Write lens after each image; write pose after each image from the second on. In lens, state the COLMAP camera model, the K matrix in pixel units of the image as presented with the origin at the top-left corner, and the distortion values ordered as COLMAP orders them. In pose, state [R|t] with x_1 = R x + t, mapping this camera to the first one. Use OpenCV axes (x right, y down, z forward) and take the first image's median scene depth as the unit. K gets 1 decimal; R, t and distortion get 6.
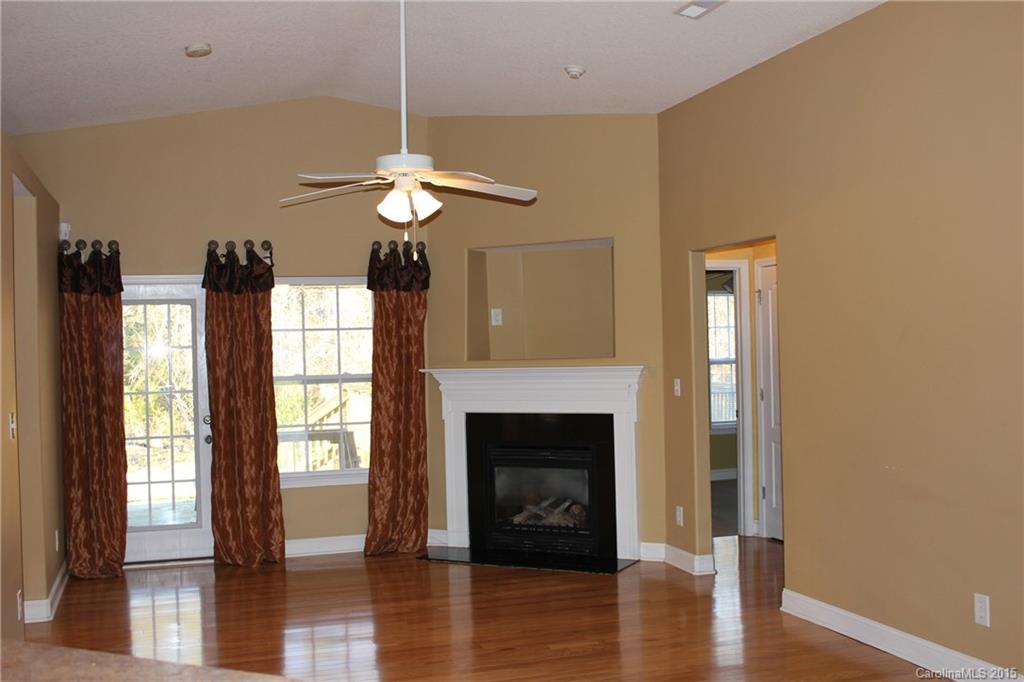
lens RADIAL K [[1073.7, 0, 512.0], [0, 1073.7, 341.0], [0, 0, 1]] dist [-0.112832, 0.008548]
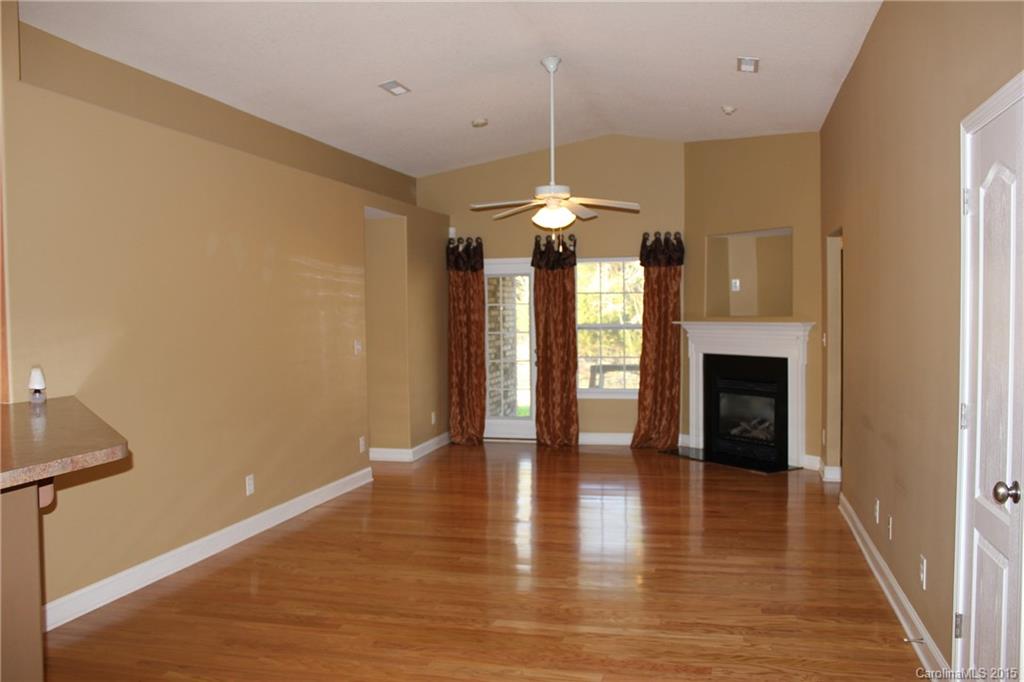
lens RADIAL K [[857.7, 0, 512.0], [0, 857.7, 341.0], [0, 0, 1]] dist [-0.101491, 0.007913]
pose [[0.849051, 0.034508, -0.527183, 0.345056], [-0.008791, 0.998649, 0.051211, -0.004535], [0.528238, -0.038847, 0.848207, -0.082404]]
